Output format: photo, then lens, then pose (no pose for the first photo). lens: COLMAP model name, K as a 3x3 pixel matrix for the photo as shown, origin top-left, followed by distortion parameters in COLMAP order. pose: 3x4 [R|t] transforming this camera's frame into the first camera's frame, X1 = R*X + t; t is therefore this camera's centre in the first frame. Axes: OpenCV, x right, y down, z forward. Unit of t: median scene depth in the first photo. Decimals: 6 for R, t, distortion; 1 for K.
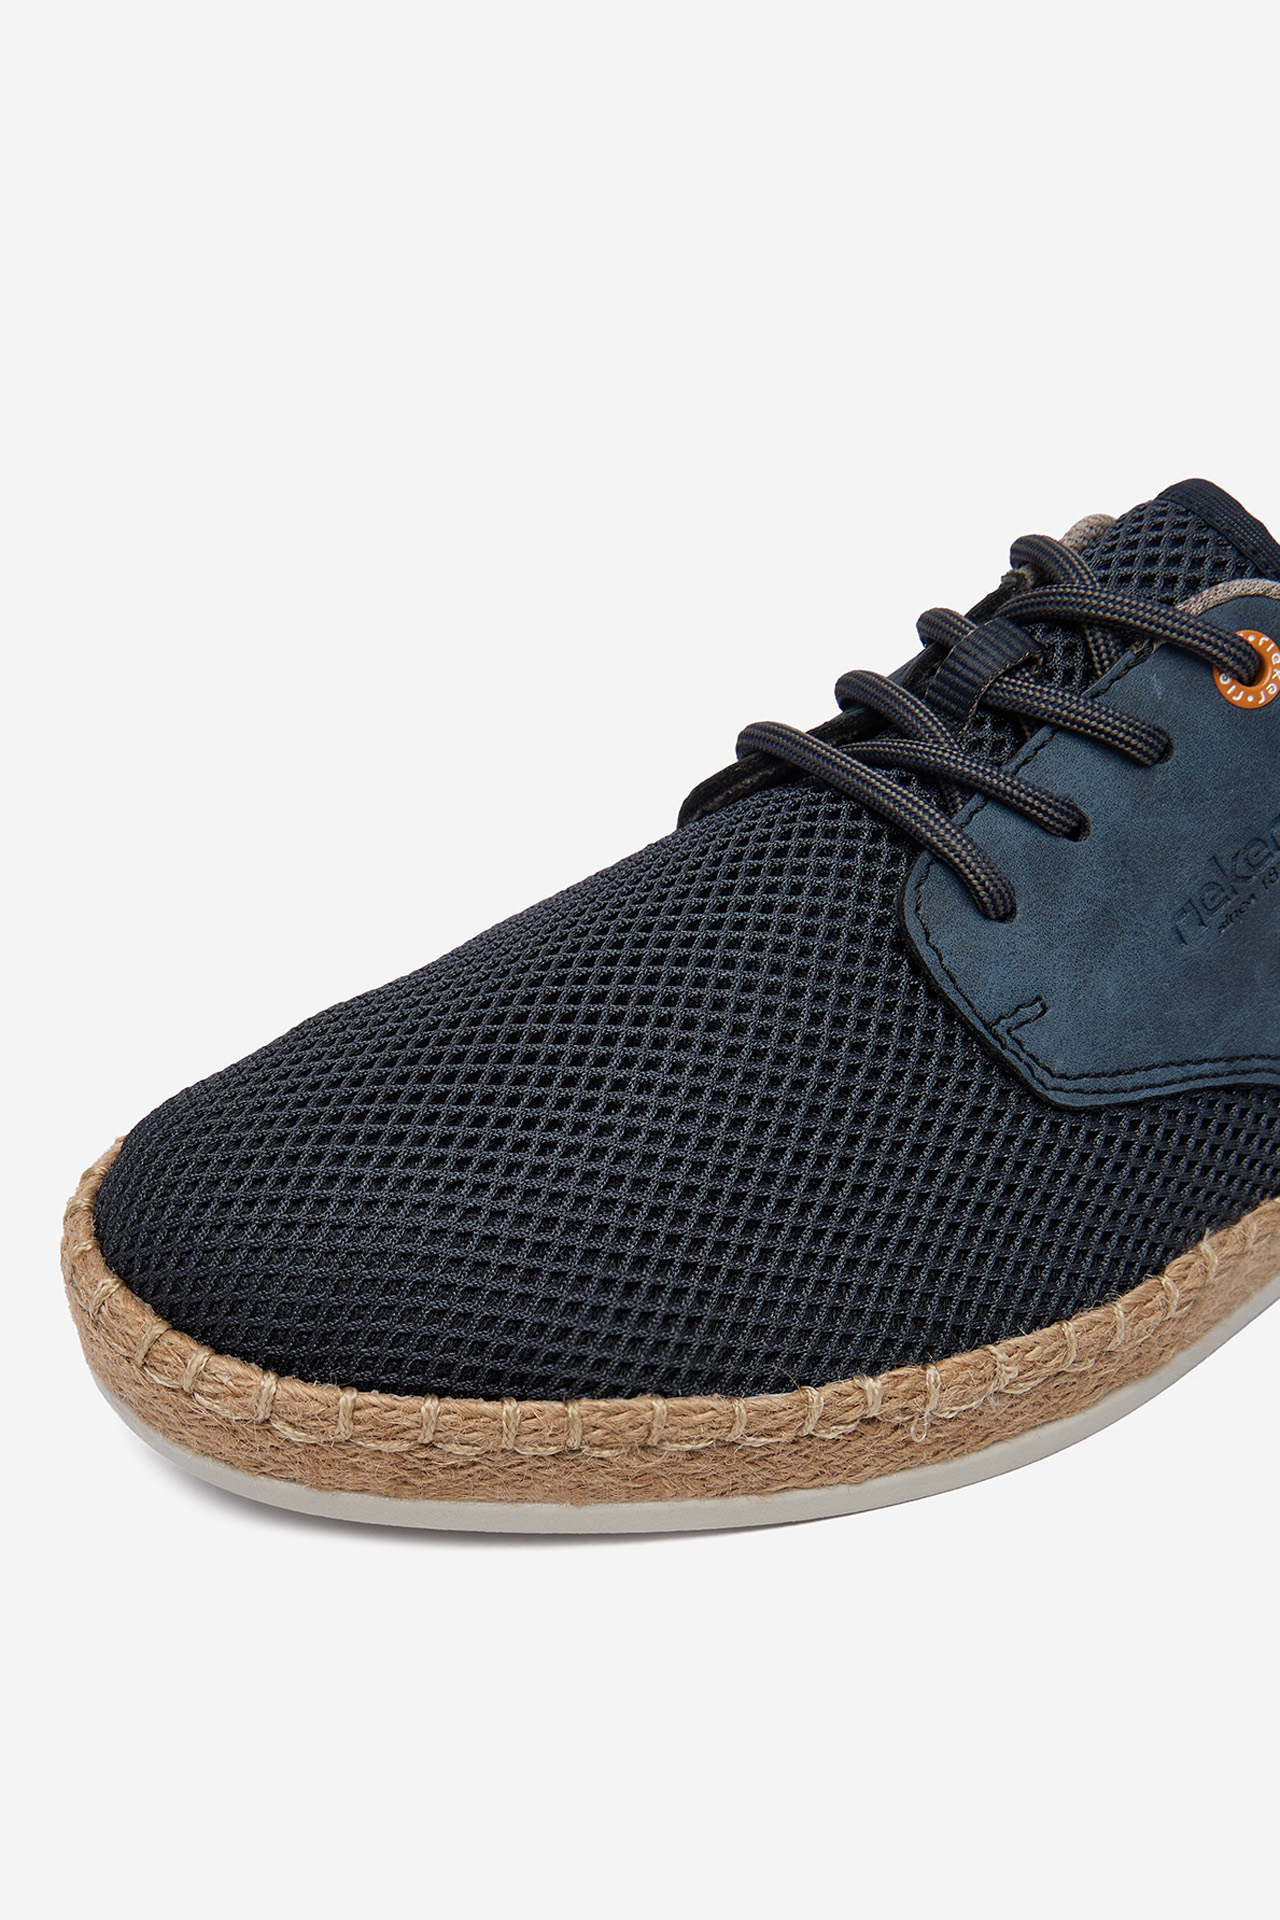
lens RADIAL K [[2209.6, 0, 633.2], [0, 2209.6, 1023.8], [0, 0, 1]] dist [-0.452272, 2.132675]
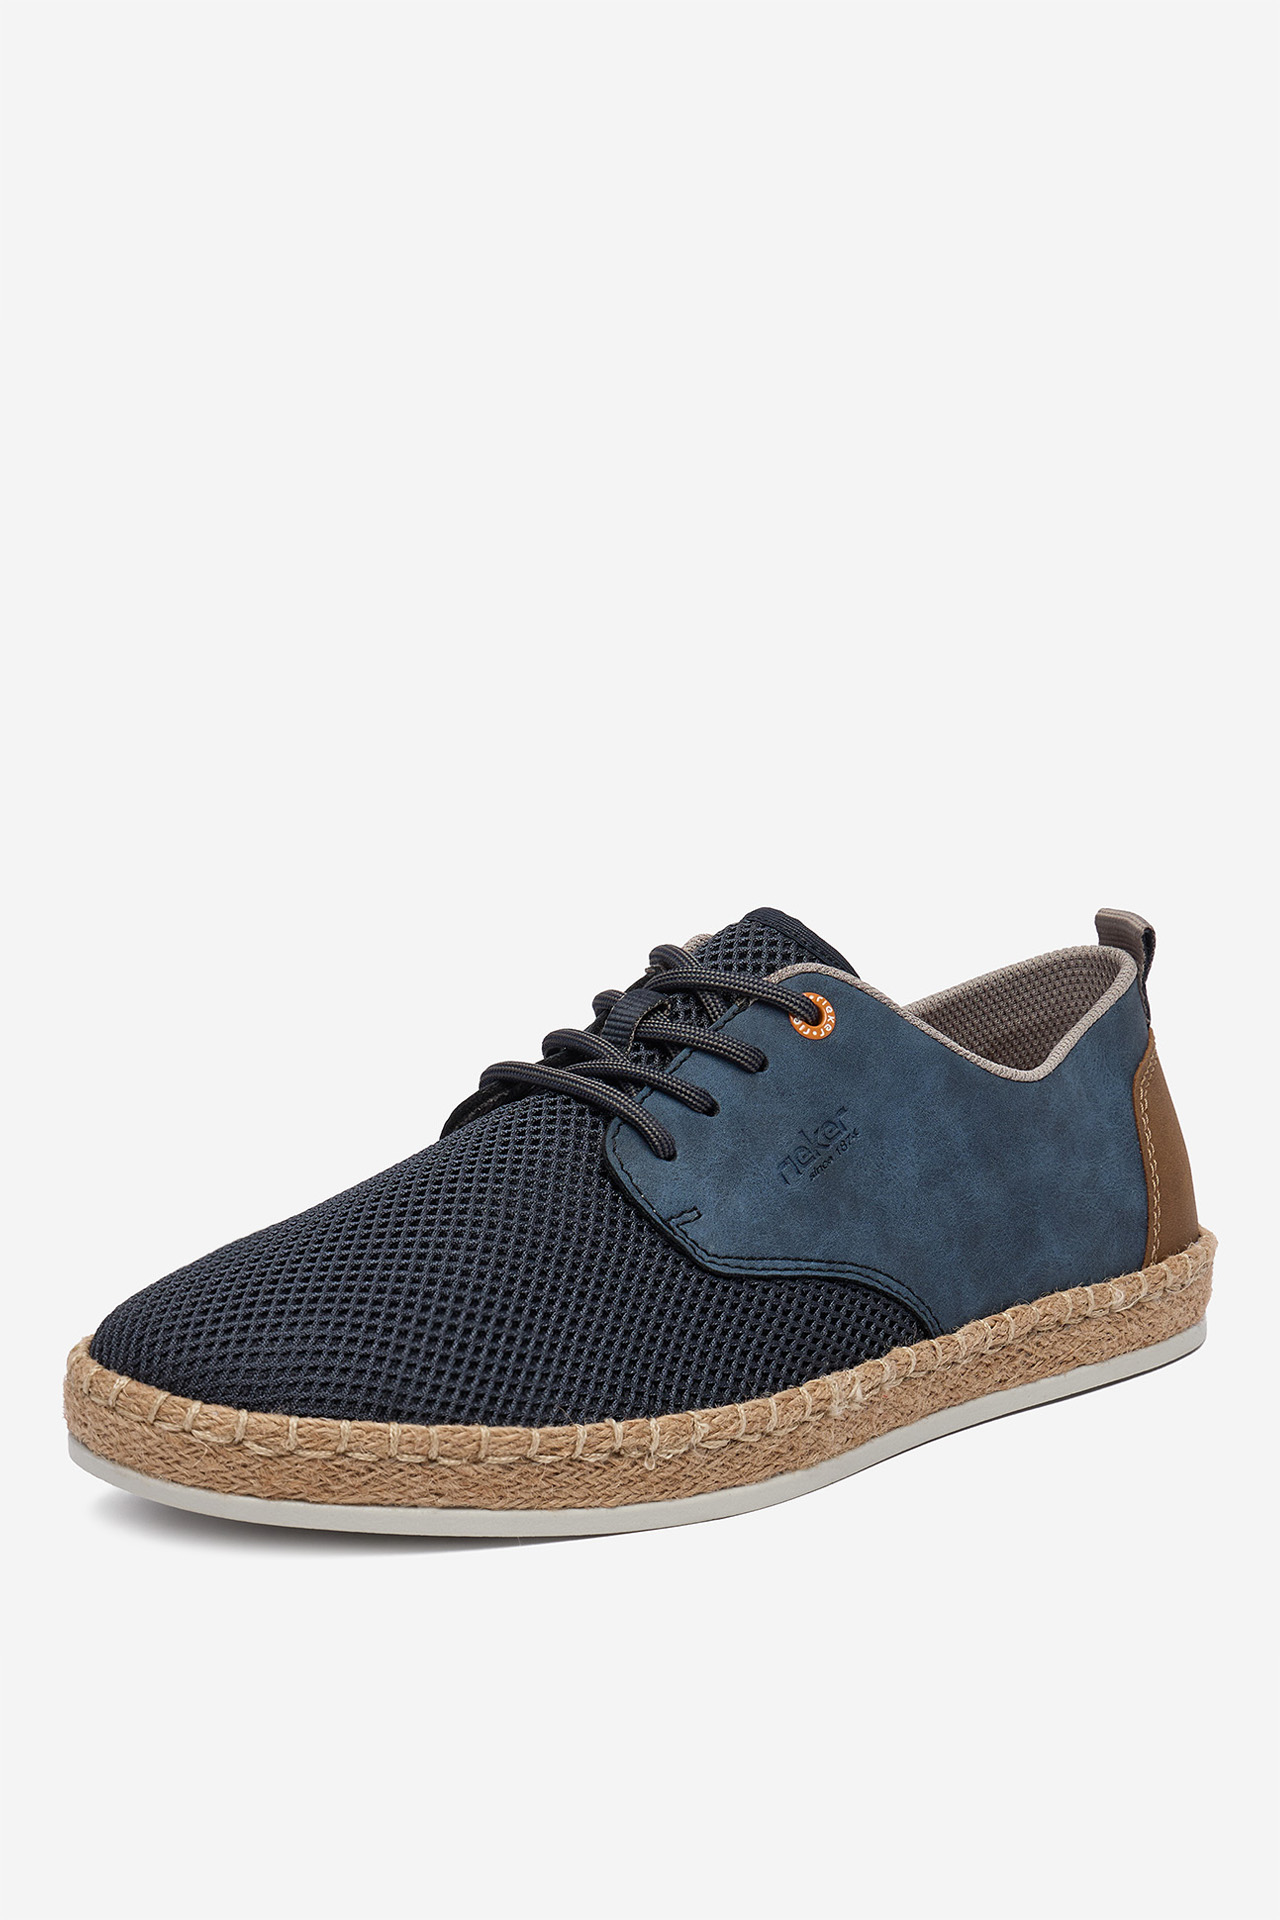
lens RADIAL K [[4493.5, 0, 640.0], [0, 4493.5, 960.0], [0, 0, 1]] dist [-0.524077, -0.105552]
pose [[0.981943, -0.025098, 0.187503, -0.445626], [0.094446, 0.923836, -0.370953, 1.004343], [-0.163911, 0.381964, 0.909526, -1.958807]]
